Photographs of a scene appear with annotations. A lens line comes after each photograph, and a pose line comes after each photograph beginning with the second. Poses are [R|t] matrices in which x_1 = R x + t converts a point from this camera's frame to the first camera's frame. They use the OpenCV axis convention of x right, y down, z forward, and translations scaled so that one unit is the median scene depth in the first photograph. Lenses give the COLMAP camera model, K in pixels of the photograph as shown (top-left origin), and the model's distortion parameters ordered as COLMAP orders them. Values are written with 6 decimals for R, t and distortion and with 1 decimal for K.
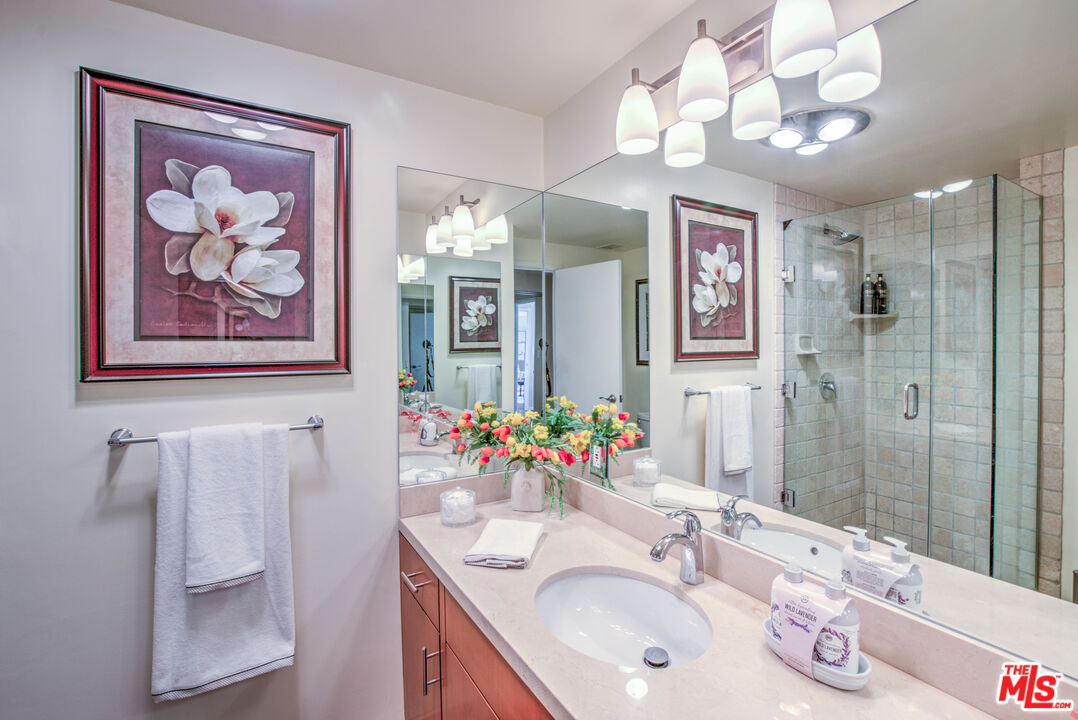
lens RADIAL K [[482.4, 0, 549.5], [0, 482.4, 342.1], [0, 0, 1]] dist [-0.018931, 0.000641]
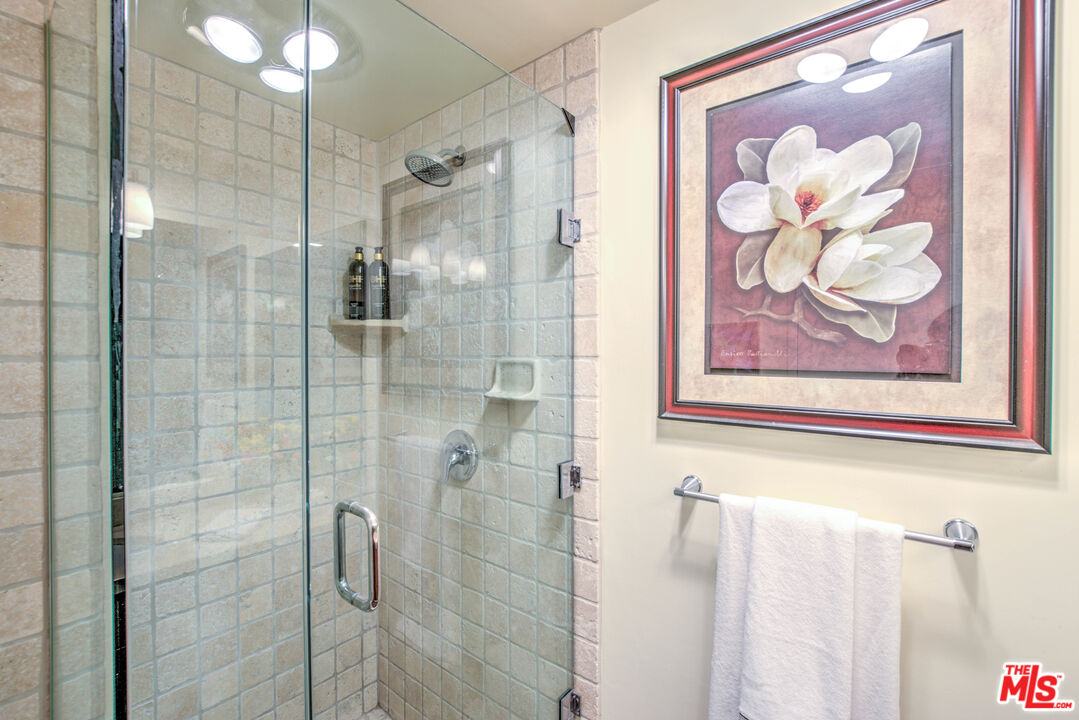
lens RADIAL K [[482.9, 0, 541.5], [0, 482.9, 357.5], [0, 0, 1]] dist [-0.018931, 0.000641]
pose [[0.328143, 0.009972, -0.944575, -0.148308], [-0.003264, 0.999950, 0.009423, -0.034705], [0.944622, -0.000009, 0.328159, 0.399513]]
